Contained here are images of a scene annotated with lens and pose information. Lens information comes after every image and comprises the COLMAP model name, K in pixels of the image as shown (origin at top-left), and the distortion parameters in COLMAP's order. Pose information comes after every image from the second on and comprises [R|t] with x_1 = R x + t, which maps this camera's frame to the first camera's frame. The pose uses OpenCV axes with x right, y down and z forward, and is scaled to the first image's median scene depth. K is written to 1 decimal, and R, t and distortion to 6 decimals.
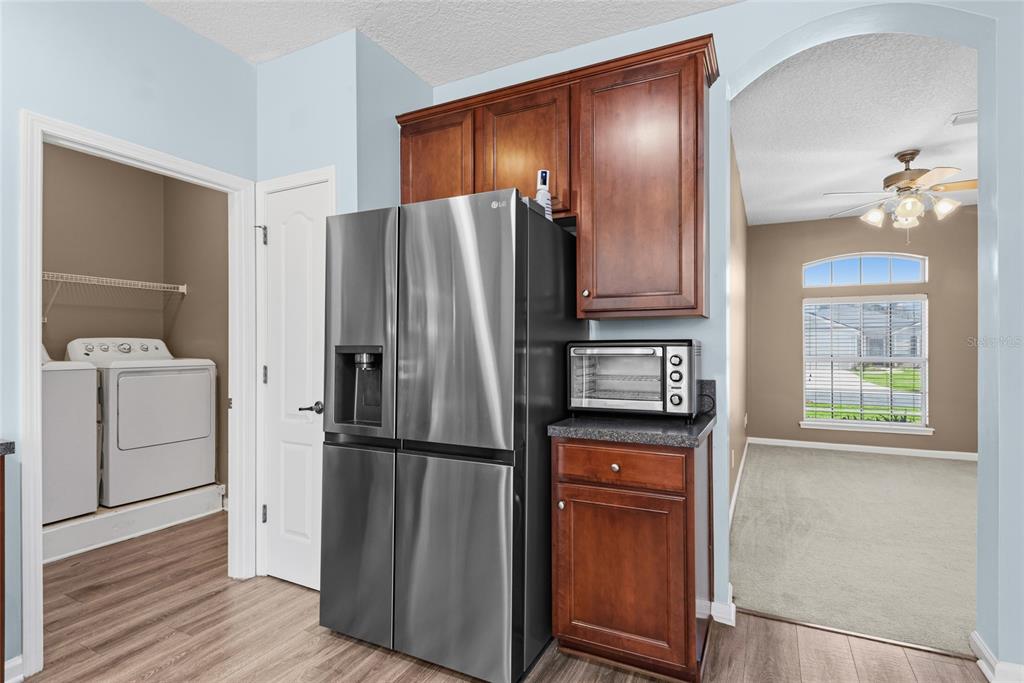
lens RADIAL K [[509.6, 0, 513.6], [0, 509.6, 347.6], [0, 0, 1]] dist [0.000258, -0.000422]
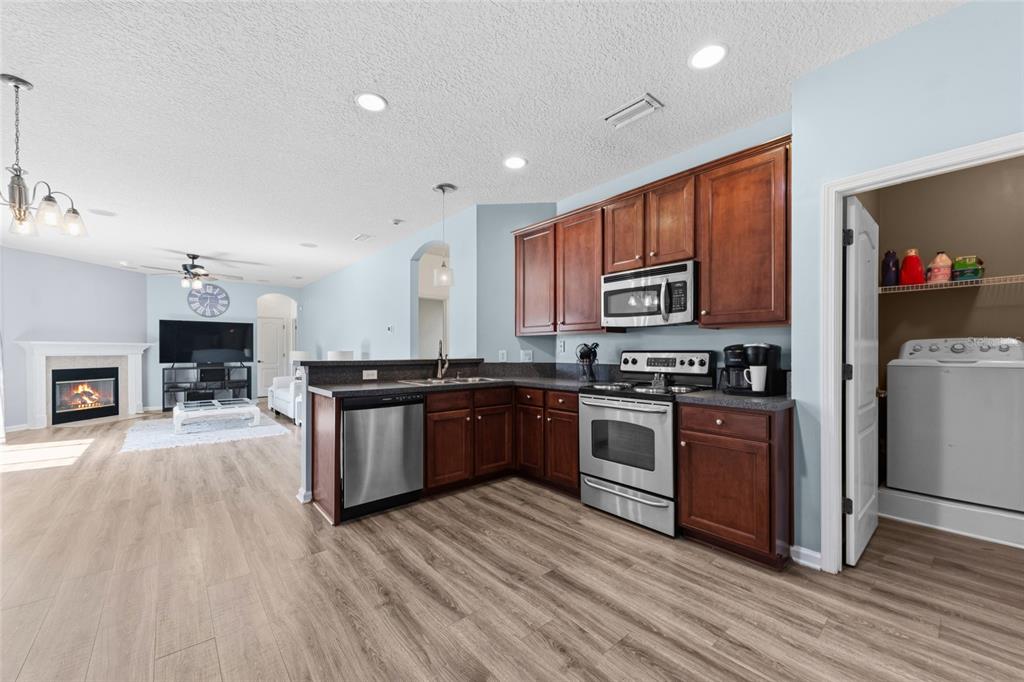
lens RADIAL K [[395.4, 0, 510.8], [0, 395.4, 351.5], [0, 0, 1]] dist [-0.000024, -0.000164]
pose [[-0.384865, 0.003298, -0.922967, 0.379543], [0.000993, 0.999995, 0.003159, 0.008958], [0.922972, 0.000299, -0.384866, 0.516449]]
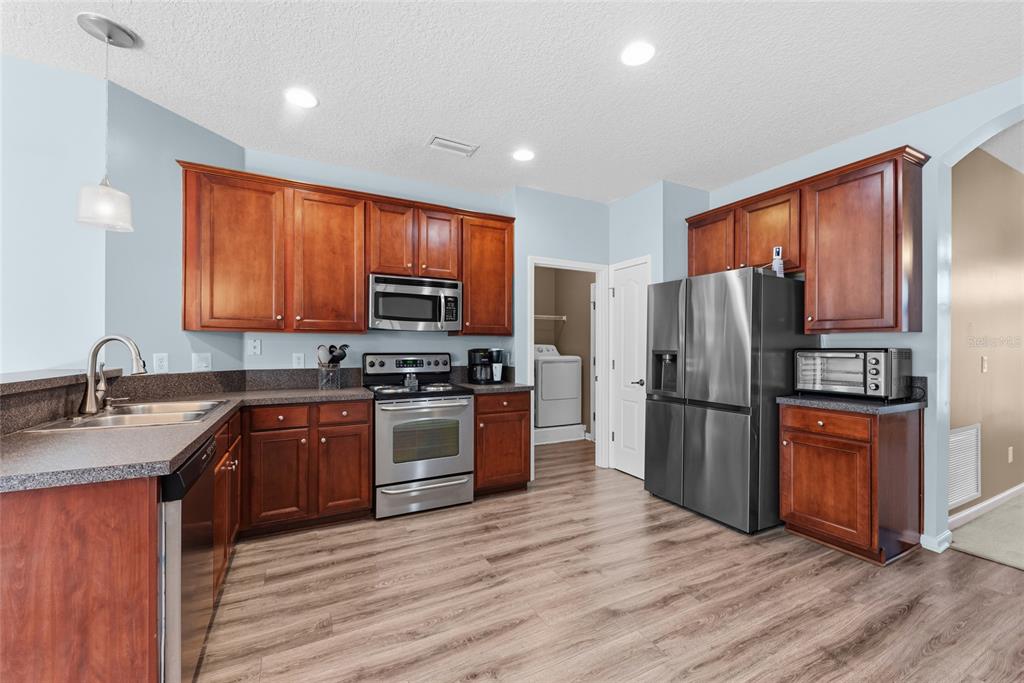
lens RADIAL K [[409.3, 0, 515.4], [0, 409.3, 348.1], [0, 0, 1]] dist [0.001762, 0.000047]
pose [[0.813997, 0.003288, -0.580859, 0.139799], [-0.004082, 0.999992, -0.000060, -0.010110], [0.580854, 0.002420, 0.814004, -0.598539]]
